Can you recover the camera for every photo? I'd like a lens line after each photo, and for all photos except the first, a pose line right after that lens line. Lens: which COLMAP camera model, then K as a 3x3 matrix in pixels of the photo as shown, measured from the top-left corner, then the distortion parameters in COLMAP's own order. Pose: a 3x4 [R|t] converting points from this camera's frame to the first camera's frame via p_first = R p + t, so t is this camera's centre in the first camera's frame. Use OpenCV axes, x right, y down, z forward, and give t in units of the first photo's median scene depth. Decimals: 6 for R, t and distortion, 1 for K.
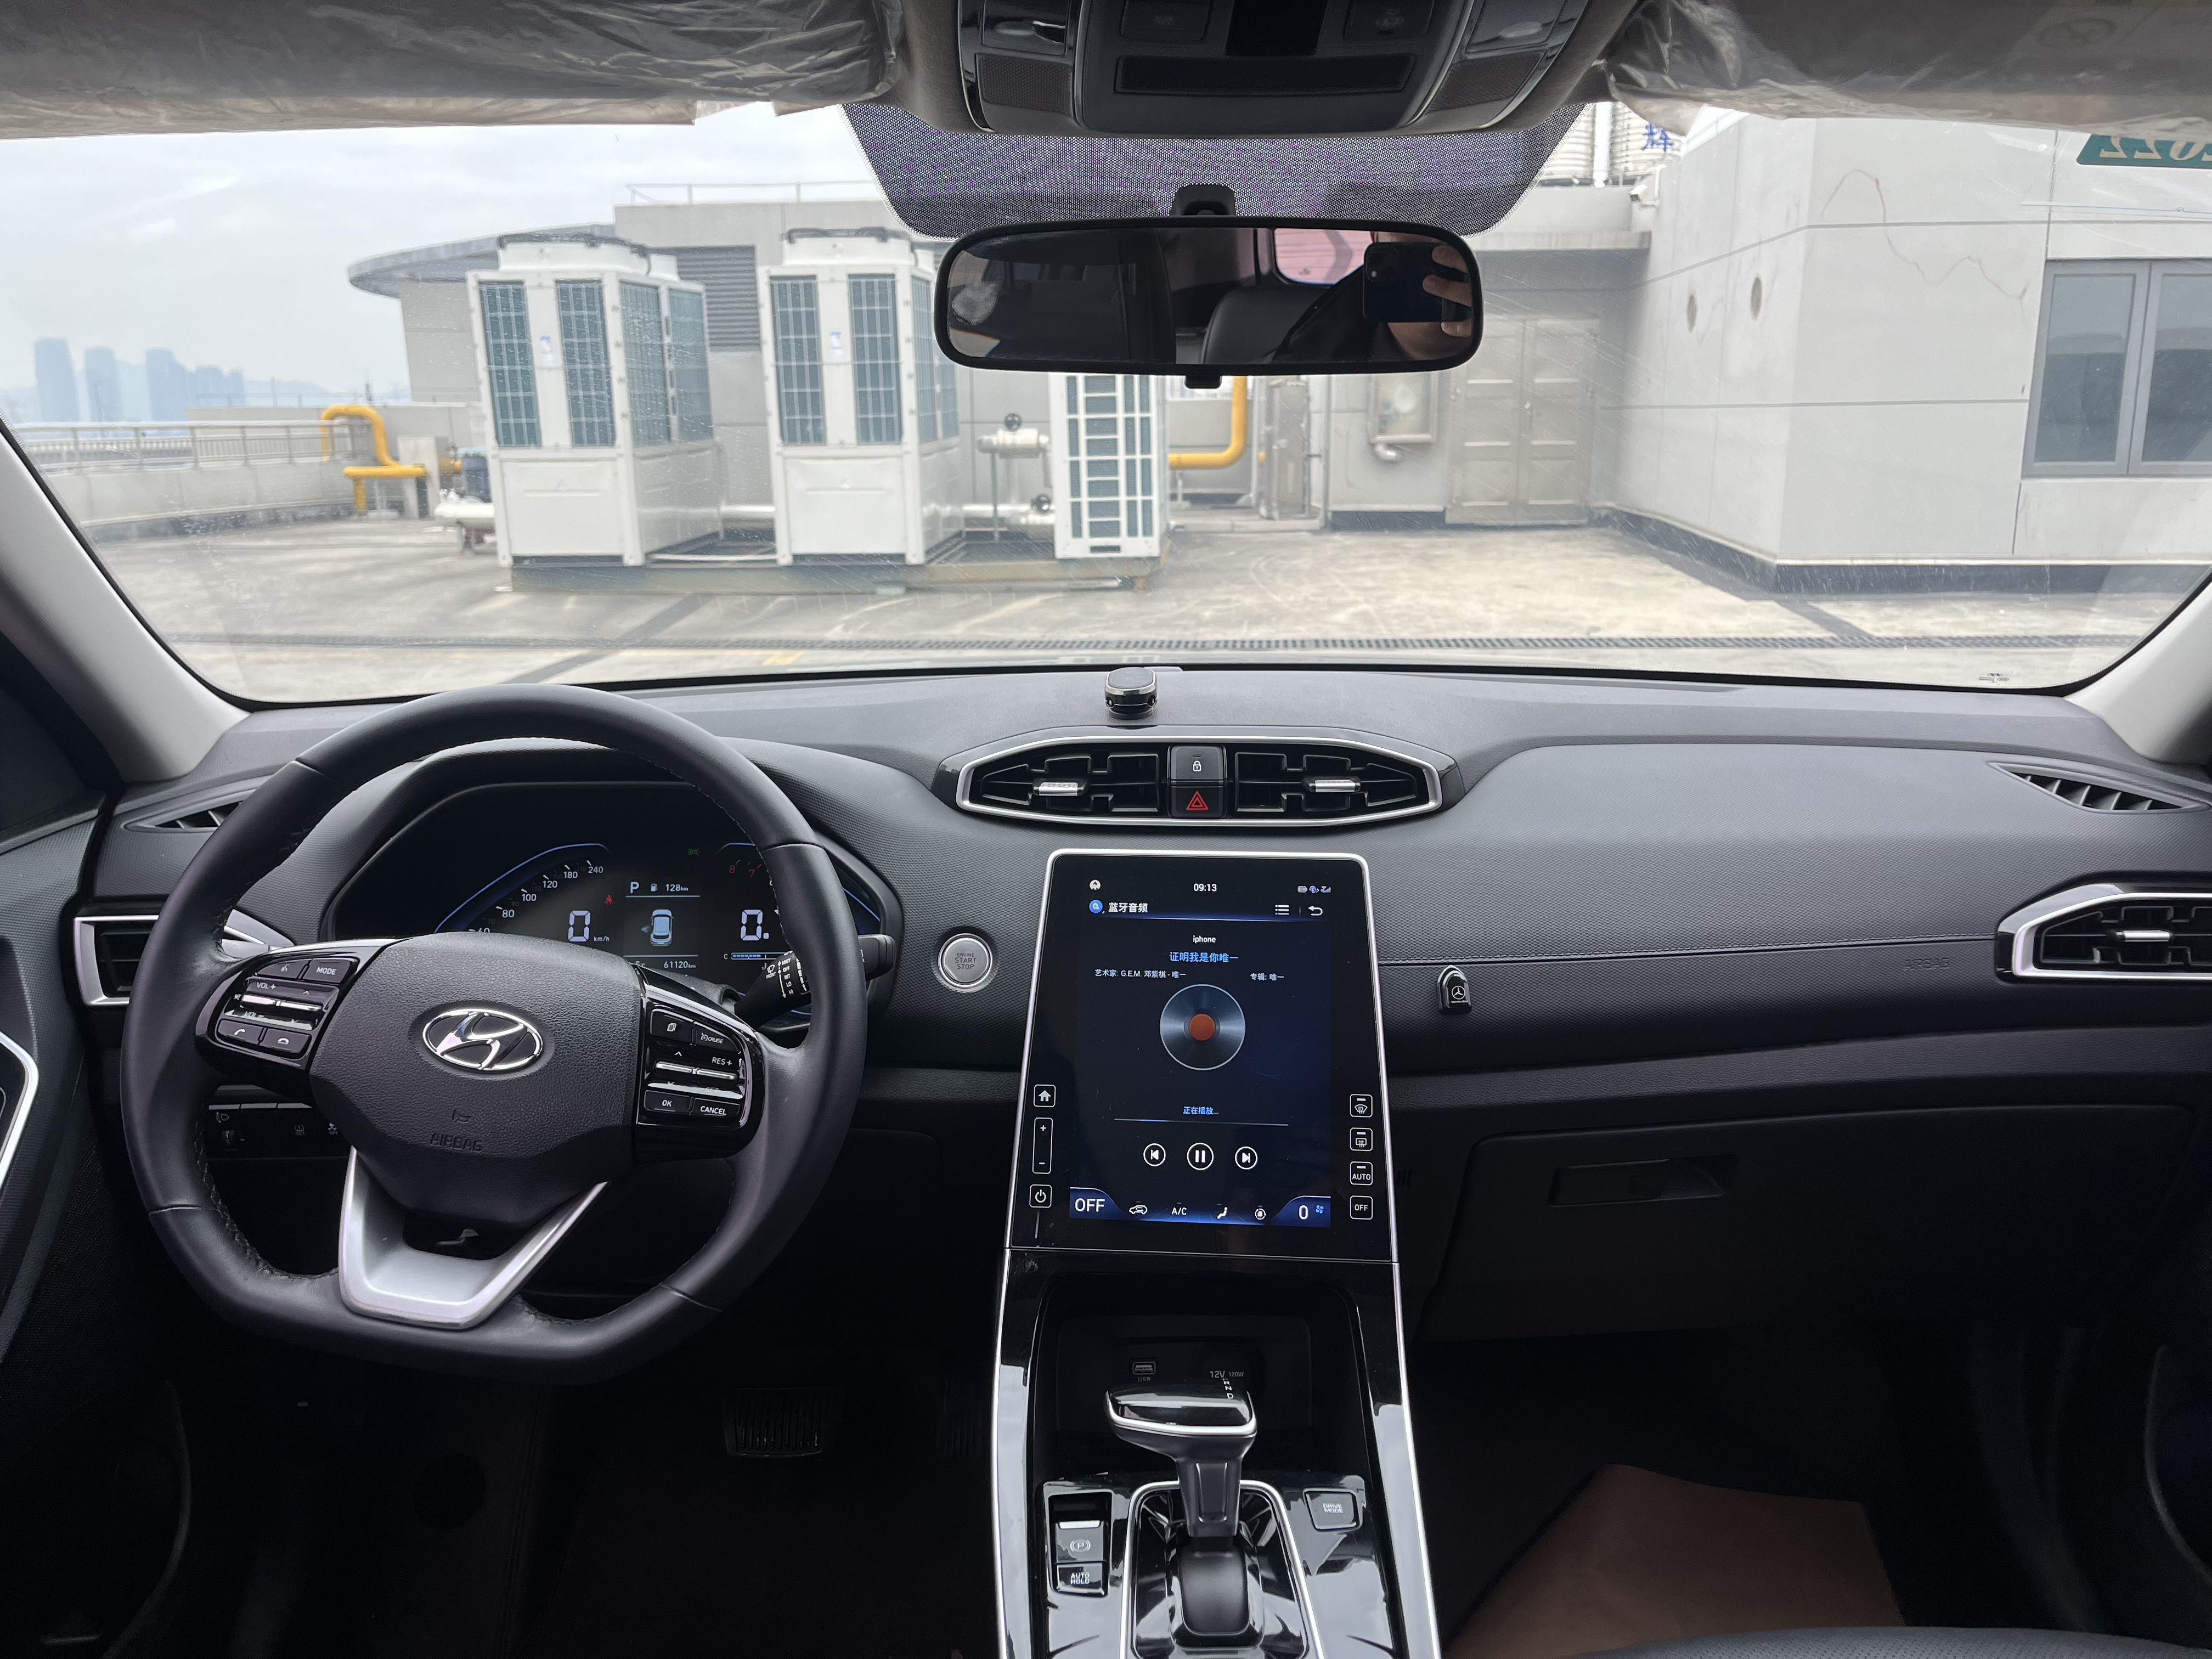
lens RADIAL K [[1670.0, 0, 1118.9], [0, 1670.0, 802.9], [0, 0, 1]] dist [0.067722, -0.080258]
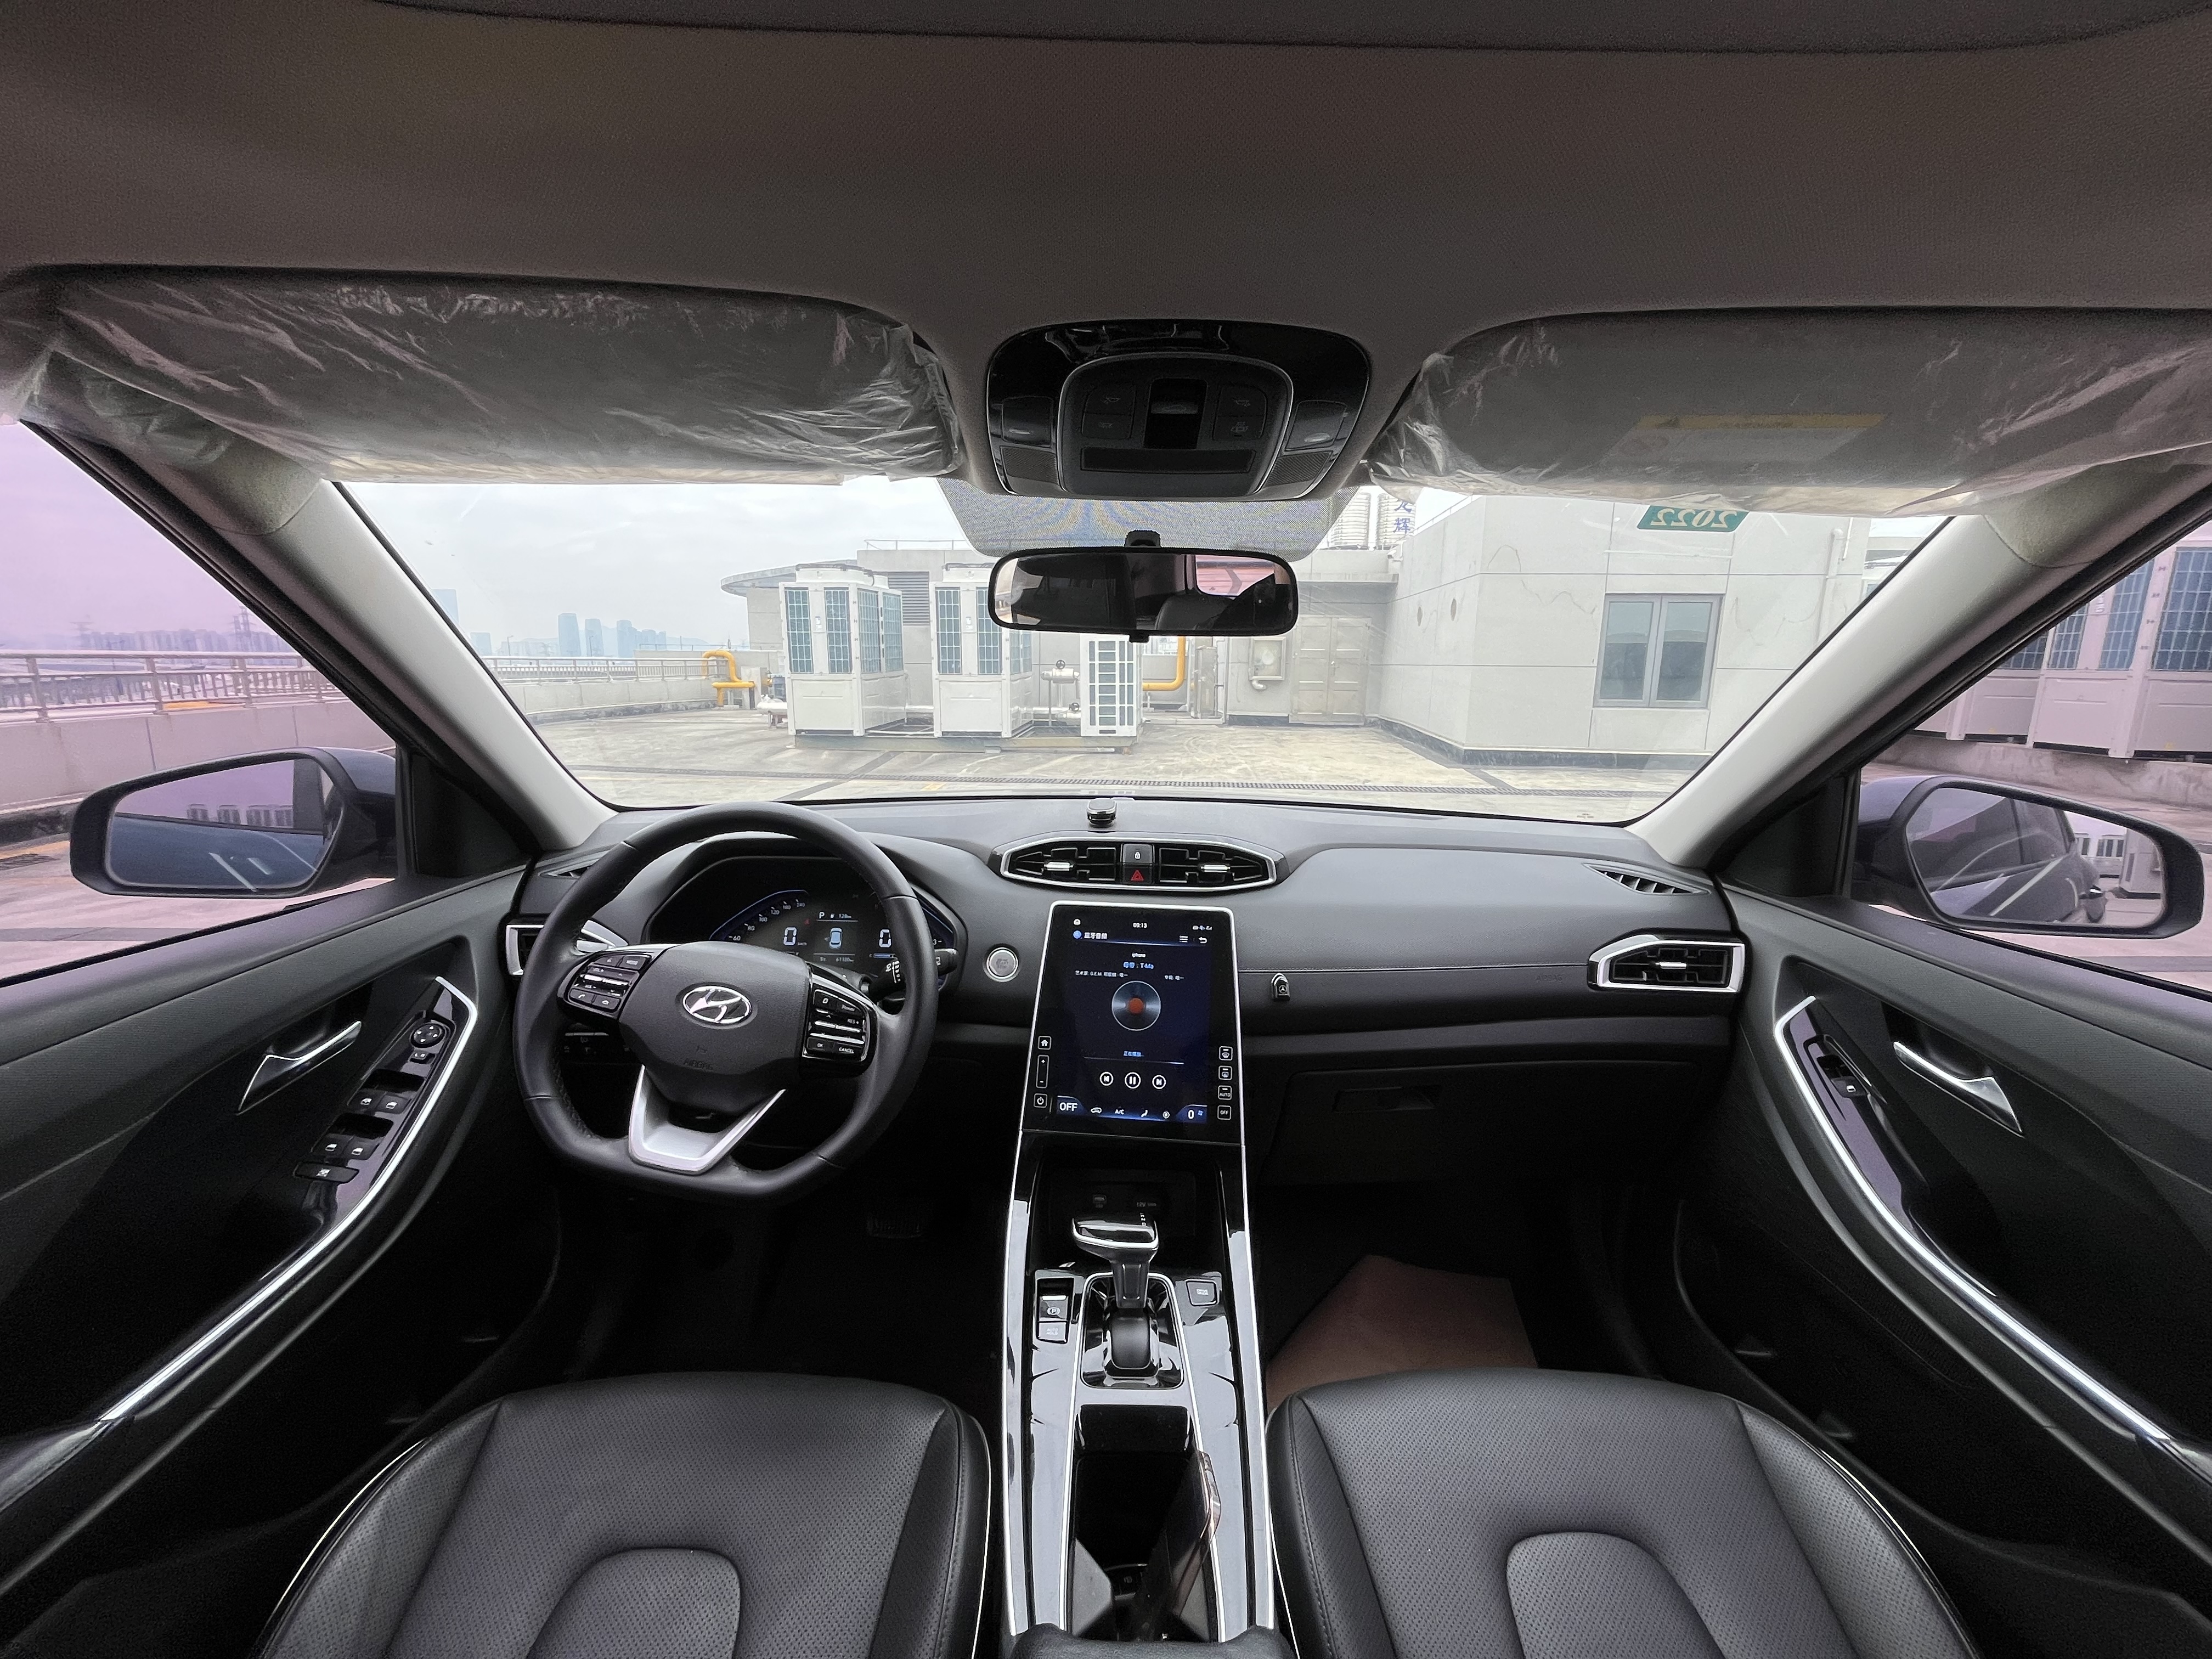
lens RADIAL K [[891.3, 0, 1101.2], [0, 891.3, 825.6], [0, 0, 1]] dist [-0.005770, -0.000131]
pose [[0.999606, 0.023946, -0.014648, 0.021312], [-0.024592, 0.998655, -0.045636, -0.009429], [0.013535, 0.045978, 0.998851, 0.058835]]
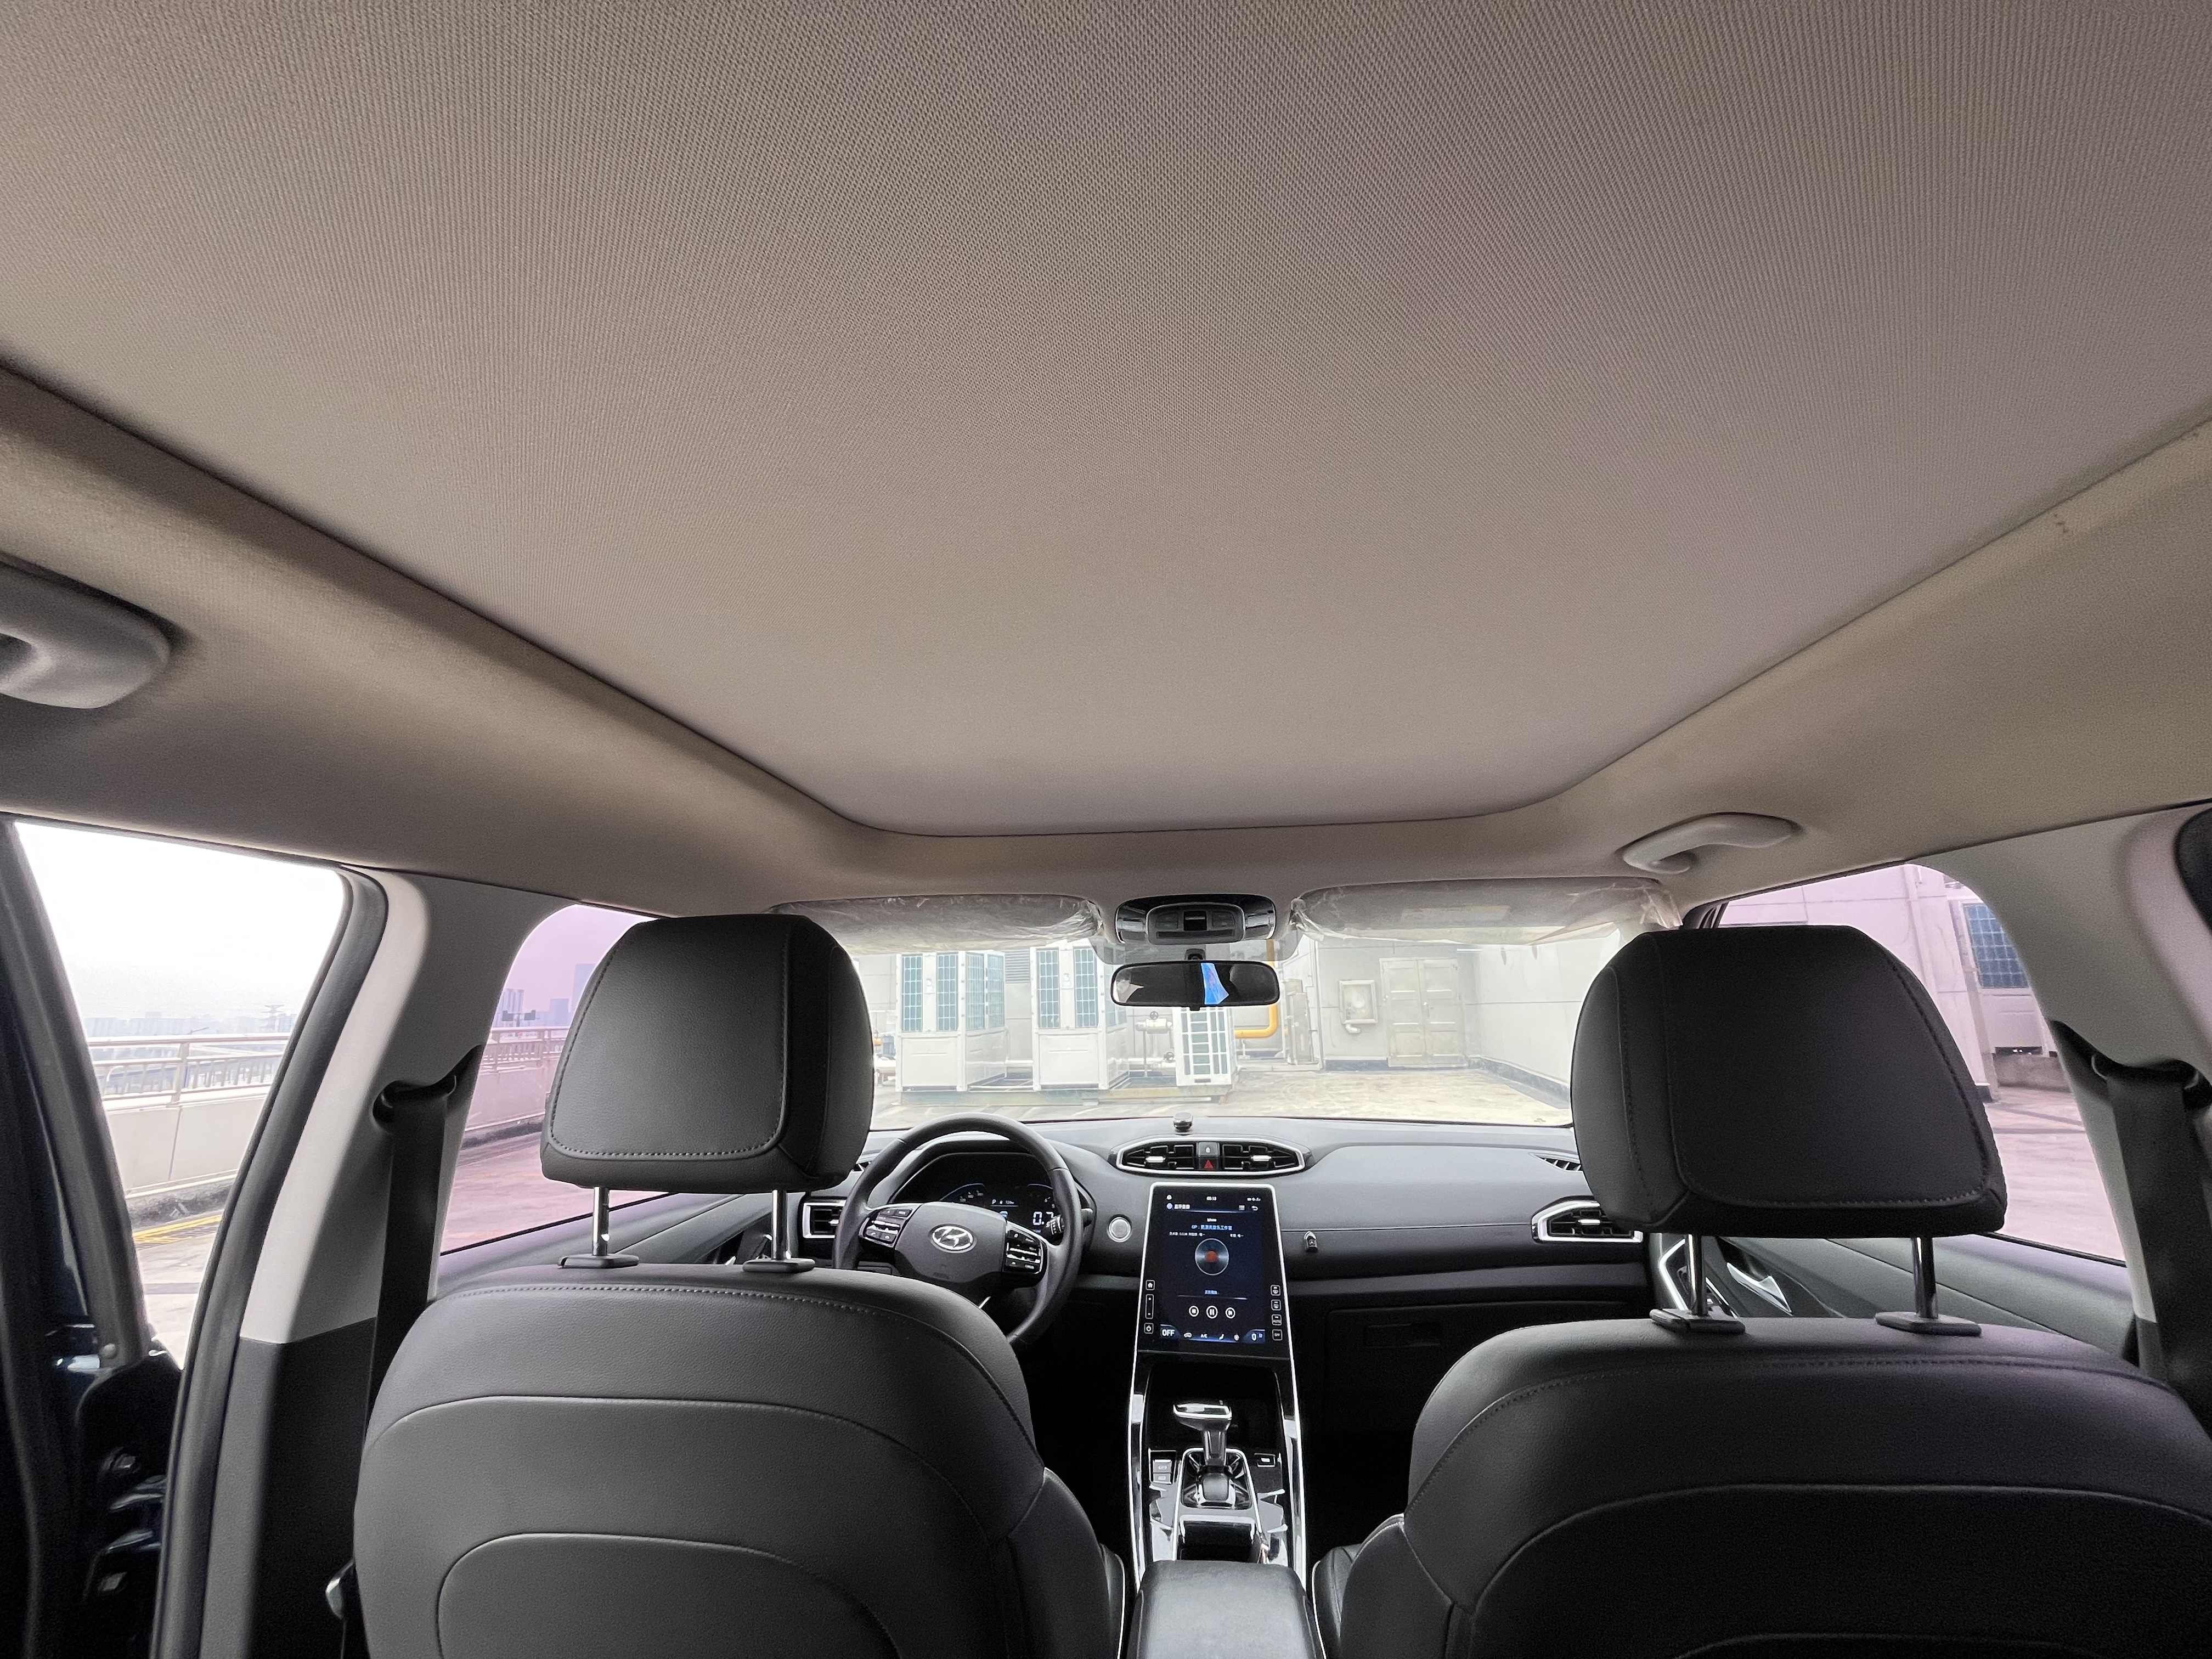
lens RADIAL K [[891.3, 0, 1101.2], [0, 891.3, 825.6], [0, 0, 1]] dist [-0.005770, -0.000131]
pose [[0.992540, -0.038001, -0.115848, 0.060817], [-0.014039, 0.908242, -0.418209, 0.100174], [0.121110, 0.416716, 0.900933, -0.486363]]
